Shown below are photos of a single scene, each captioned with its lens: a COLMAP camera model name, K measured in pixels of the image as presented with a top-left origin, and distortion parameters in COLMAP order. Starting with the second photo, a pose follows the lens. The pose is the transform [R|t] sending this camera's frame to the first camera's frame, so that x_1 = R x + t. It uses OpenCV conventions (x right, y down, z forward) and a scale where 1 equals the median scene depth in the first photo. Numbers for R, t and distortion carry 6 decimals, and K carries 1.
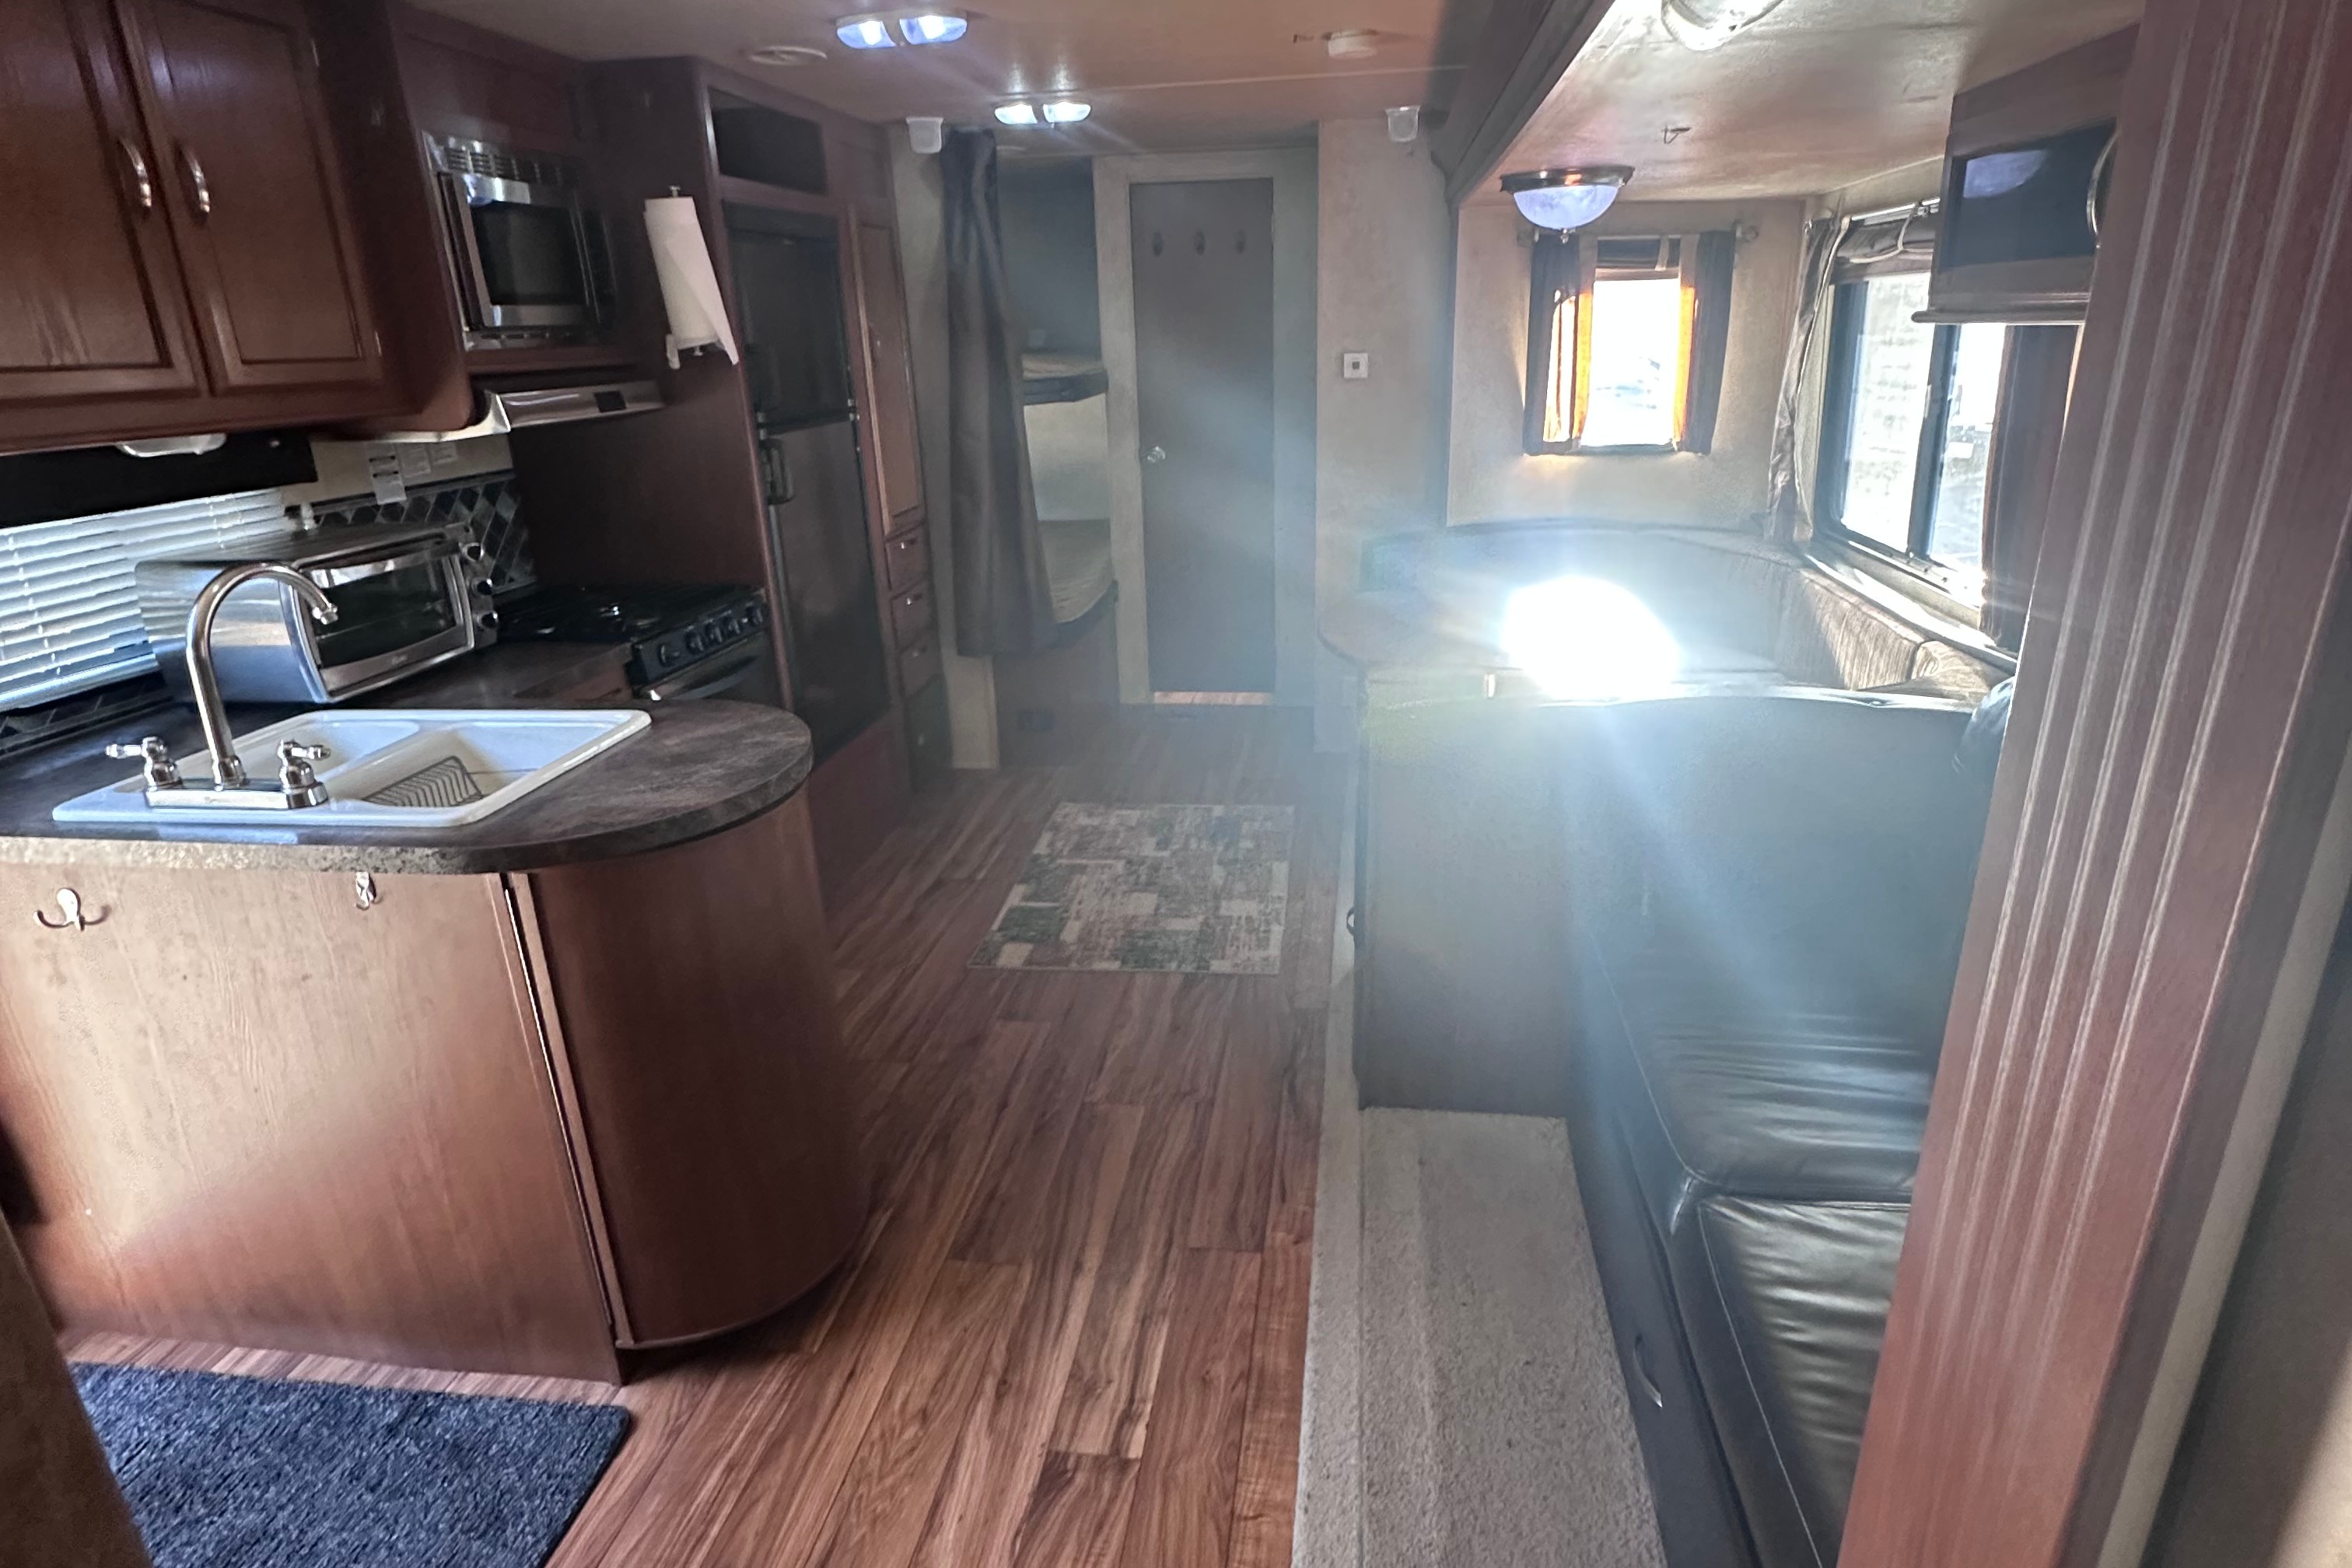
lens RADIAL K [[1254.4, 0, 1176.0], [0, 1254.4, 784.0], [0, 0, 1]] dist [-0.005055, -0.000207]
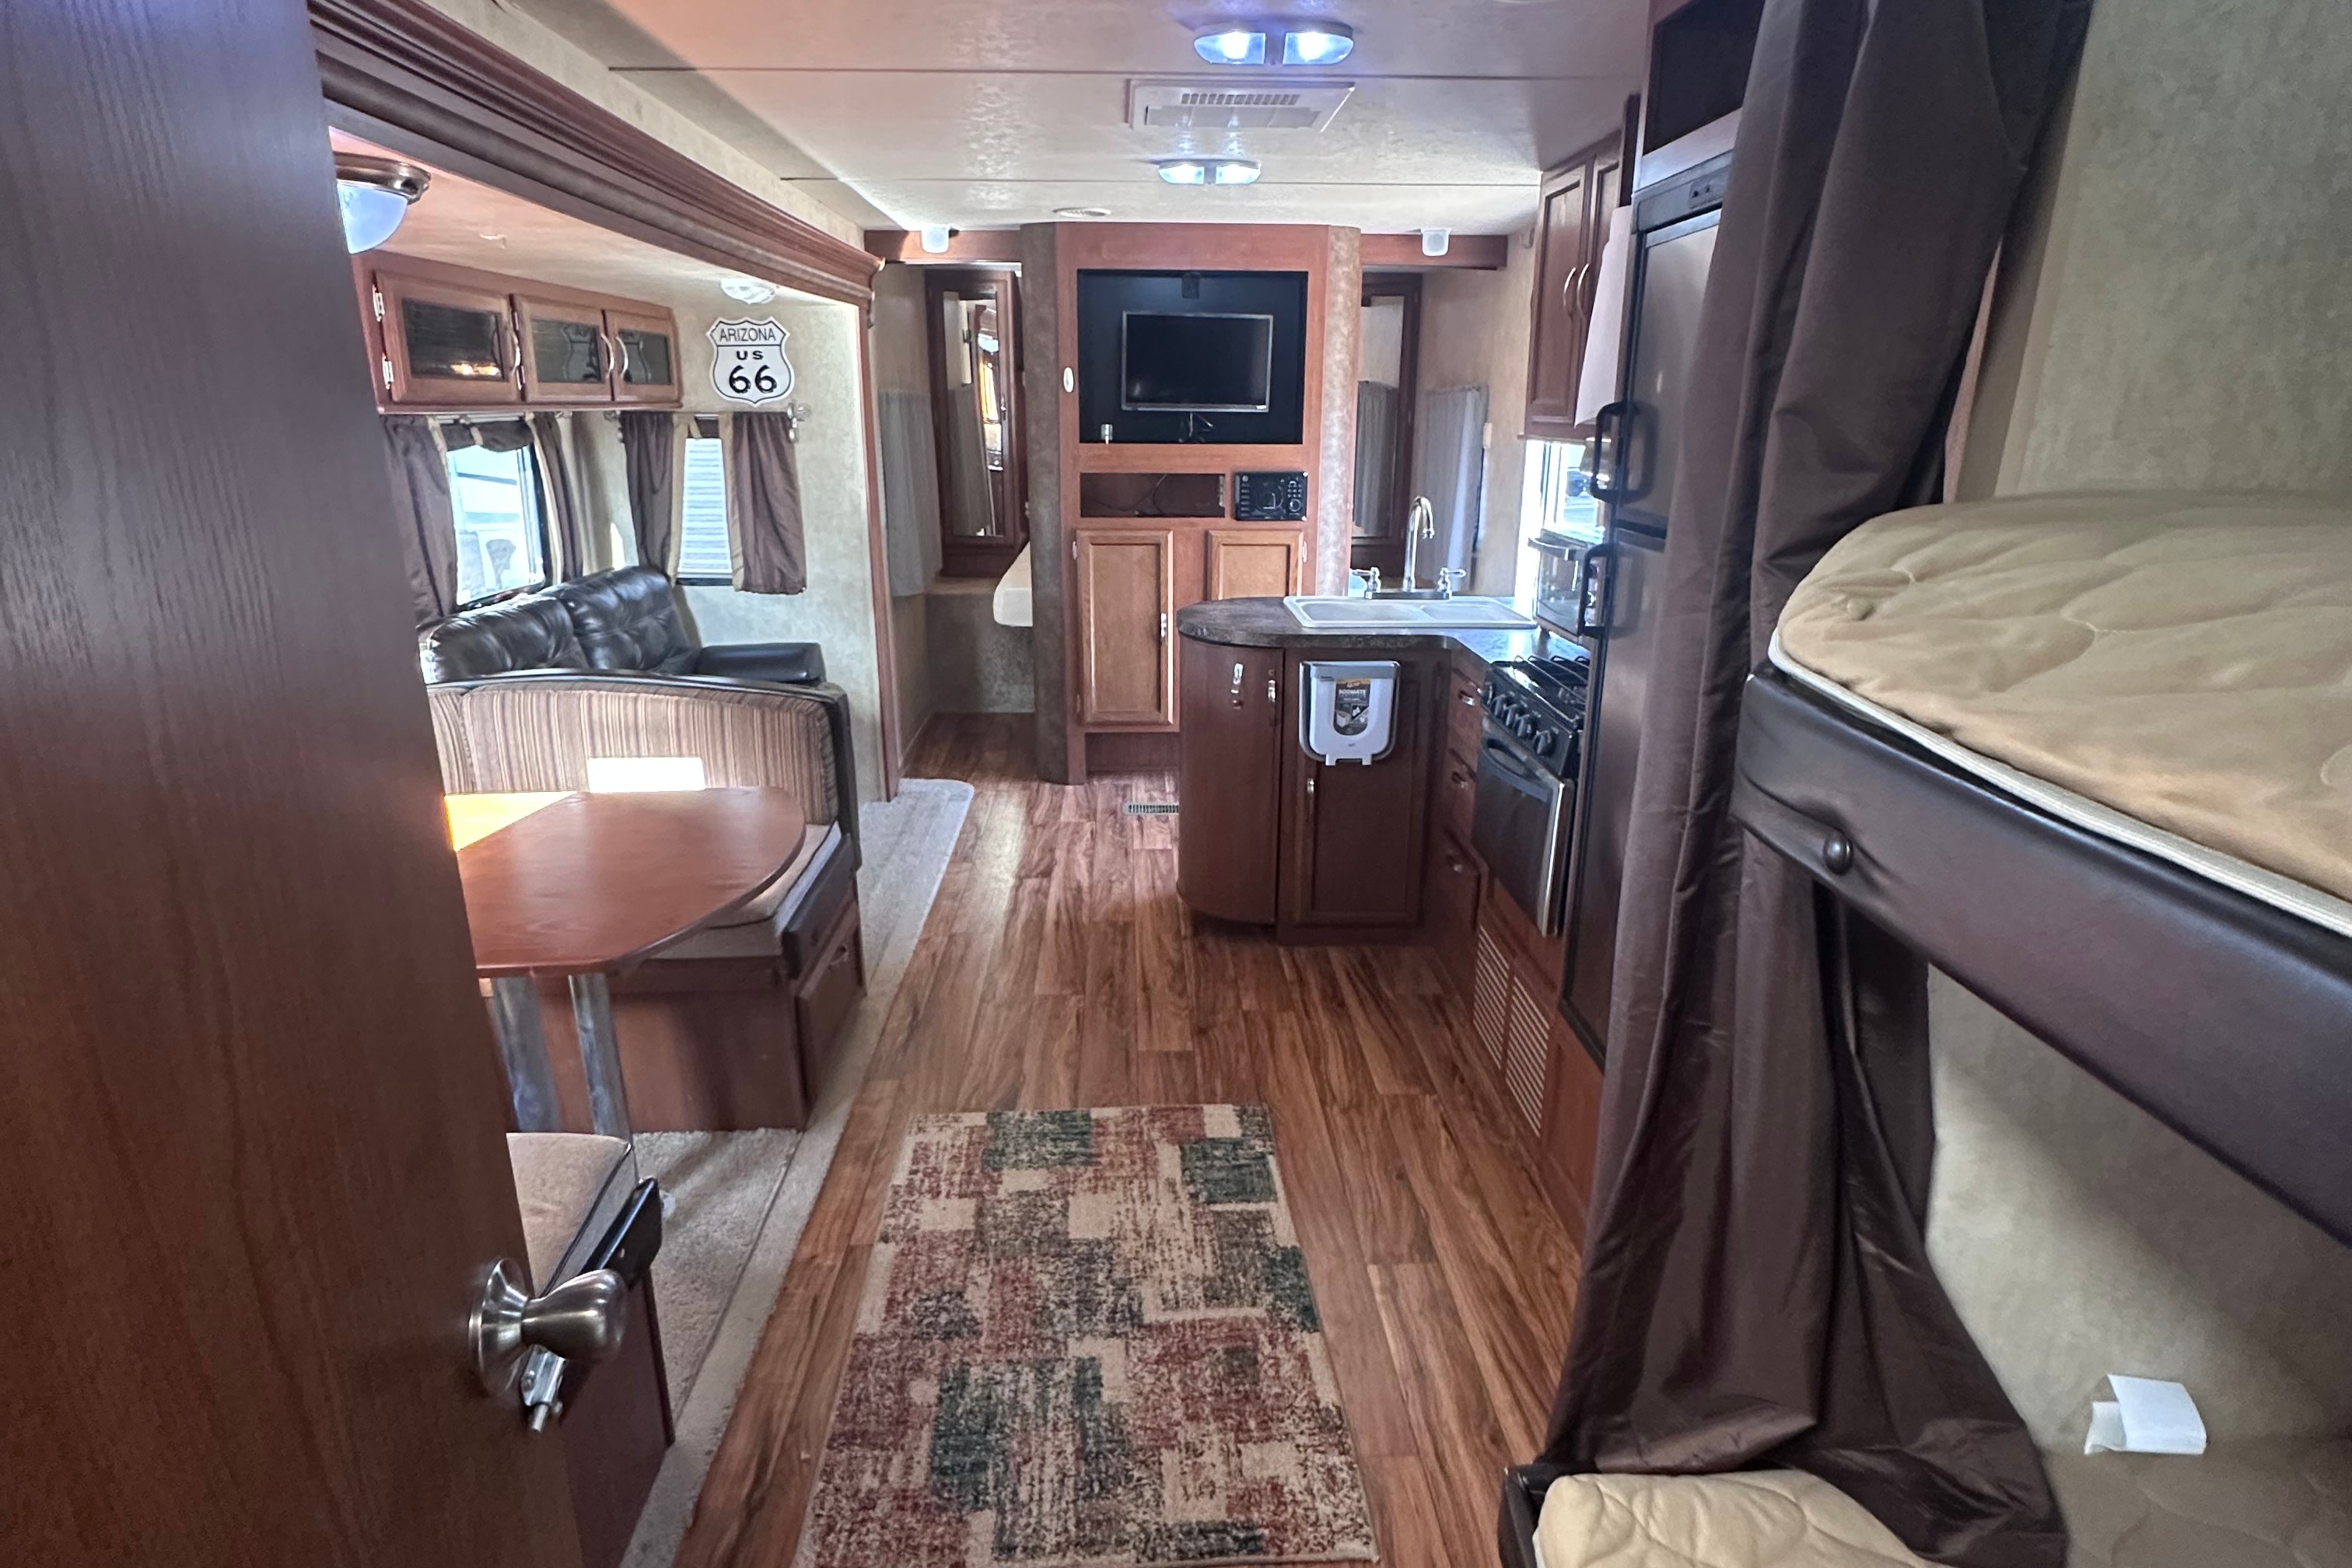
lens RADIAL K [[1254.4, 0, 1176.0], [0, 1254.4, 784.0], [0, 0, 1]] dist [-0.005055, -0.000207]
pose [[-0.982497, 0.080496, -0.167990, 0.024690], [-0.036955, 0.799664, 0.599310, -0.550834], [0.182578, 0.595028, -0.782692, 1.518555]]
